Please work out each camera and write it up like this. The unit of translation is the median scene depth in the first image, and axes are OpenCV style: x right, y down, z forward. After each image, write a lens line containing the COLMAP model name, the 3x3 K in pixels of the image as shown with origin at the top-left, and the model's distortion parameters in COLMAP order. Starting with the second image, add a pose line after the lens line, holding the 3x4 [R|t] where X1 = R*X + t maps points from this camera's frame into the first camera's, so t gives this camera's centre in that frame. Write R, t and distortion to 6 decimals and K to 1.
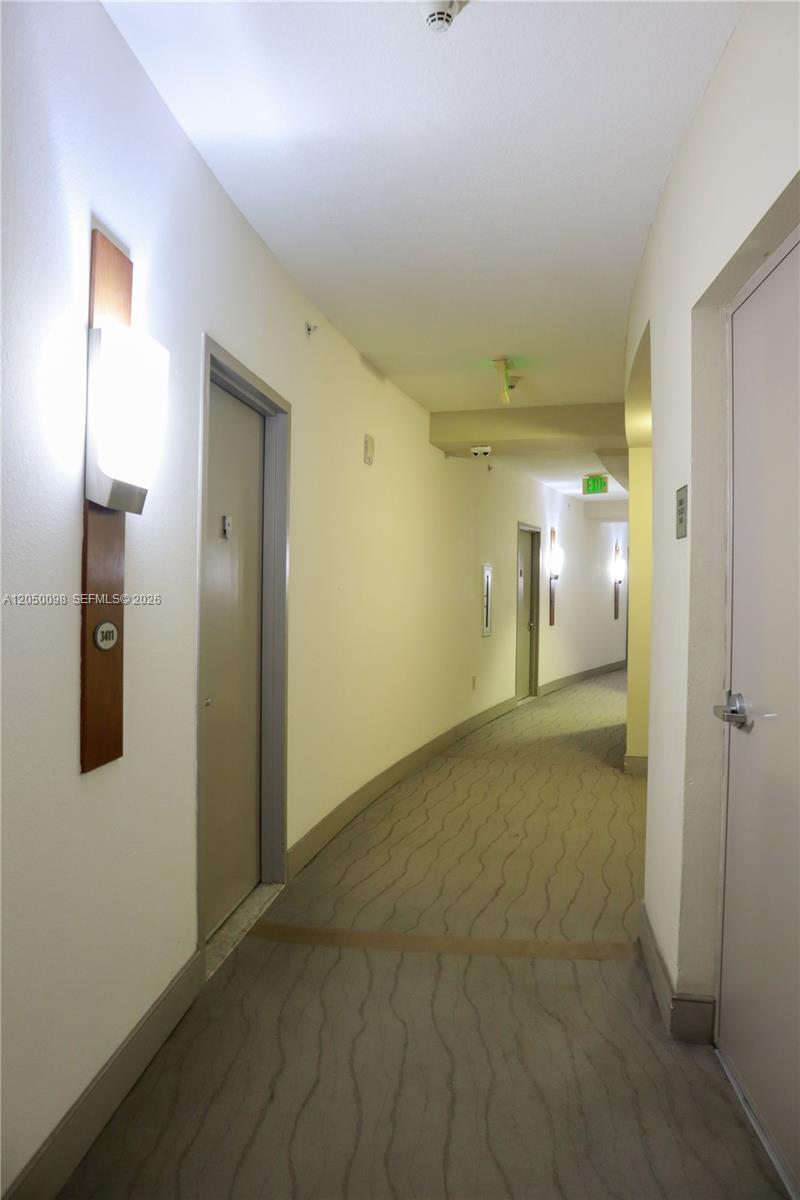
lens RADIAL K [[855.7, 0, 400.0], [0, 855.7, 600.0], [0, 0, 1]] dist [-0.150937, 0.091901]
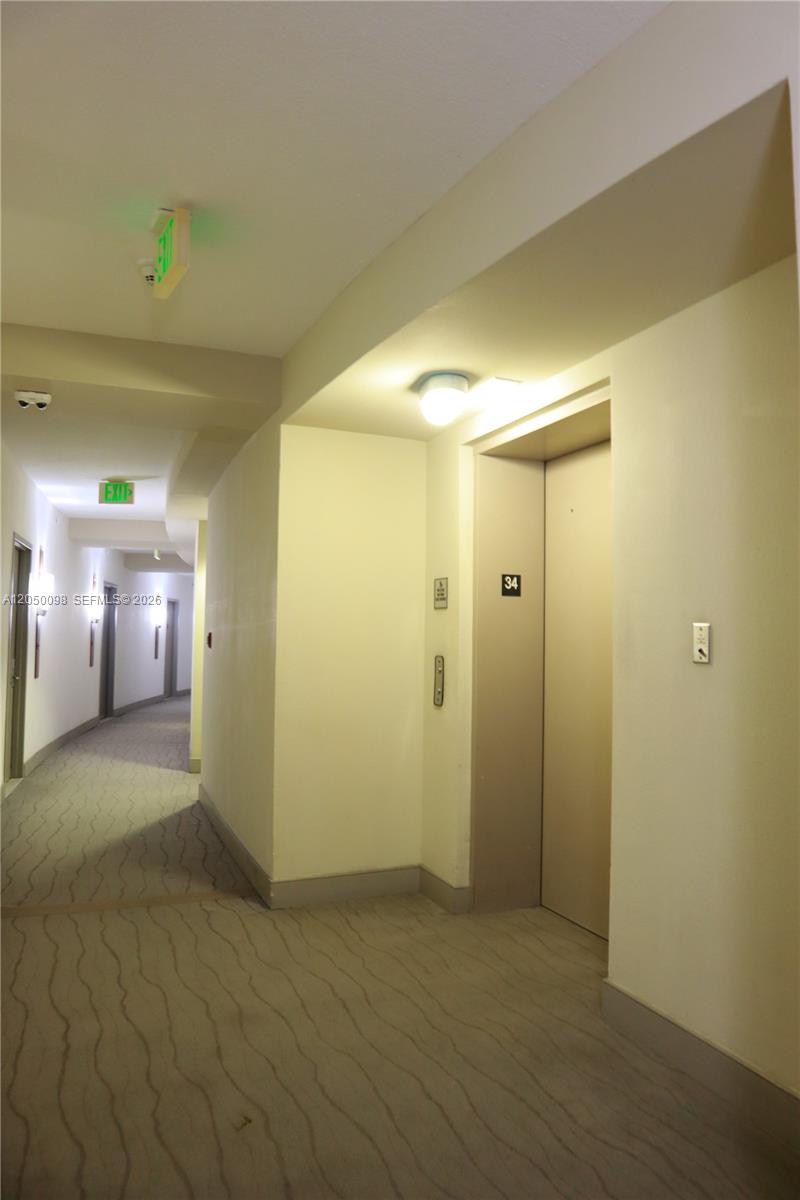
lens RADIAL K [[890.9, 0, 400.0], [0, 890.9, 600.0], [0, 0, 1]] dist [0.001921, 0.002915]
pose [[0.793943, 0.032973, 0.607097, -0.049208], [-0.004339, 0.998810, -0.048574, -0.001864], [-0.607976, 0.035931, 0.793142, 0.214571]]
